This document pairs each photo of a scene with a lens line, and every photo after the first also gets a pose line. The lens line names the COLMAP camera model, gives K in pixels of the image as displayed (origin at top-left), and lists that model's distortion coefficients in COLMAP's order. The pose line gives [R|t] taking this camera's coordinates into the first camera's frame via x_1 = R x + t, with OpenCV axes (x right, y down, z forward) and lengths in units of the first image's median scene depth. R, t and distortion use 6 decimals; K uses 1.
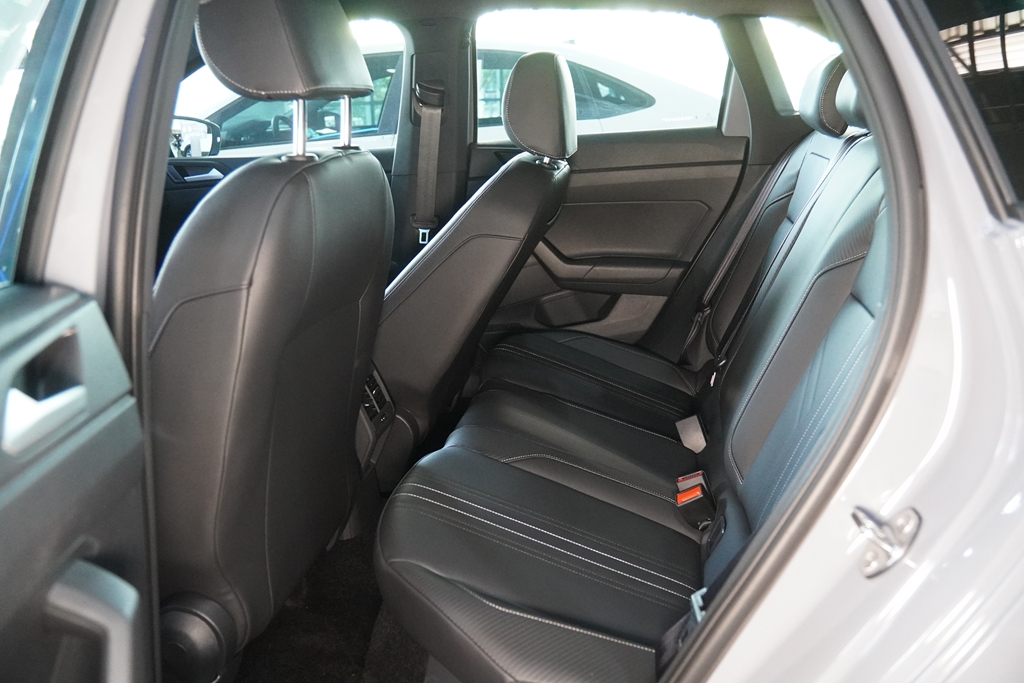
lens RADIAL K [[815.1, 0, 515.7], [0, 815.1, 338.1], [0, 0, 1]] dist [-0.120351, 0.124327]
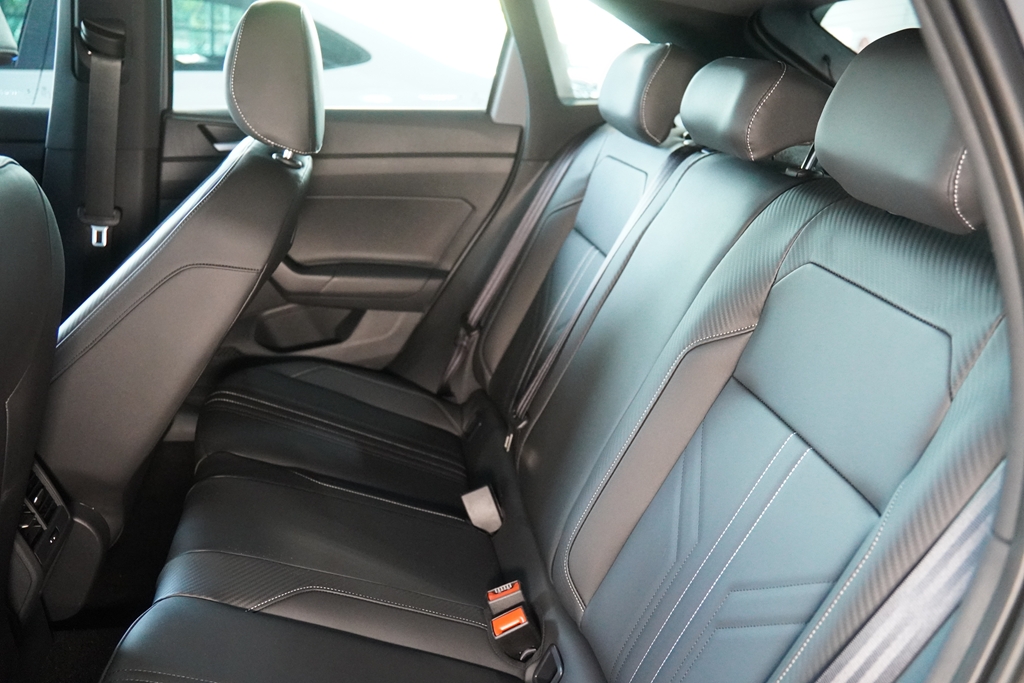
lens RADIAL K [[815.1, 0, 515.7], [0, 815.1, 338.1], [0, 0, 1]] dist [-0.120351, 0.124327]
pose [[0.927237, -0.029824, 0.373285, -0.038209], [0.006156, 0.997903, 0.064438, -0.083409], [-0.374424, -0.057452, 0.925476, 0.206615]]
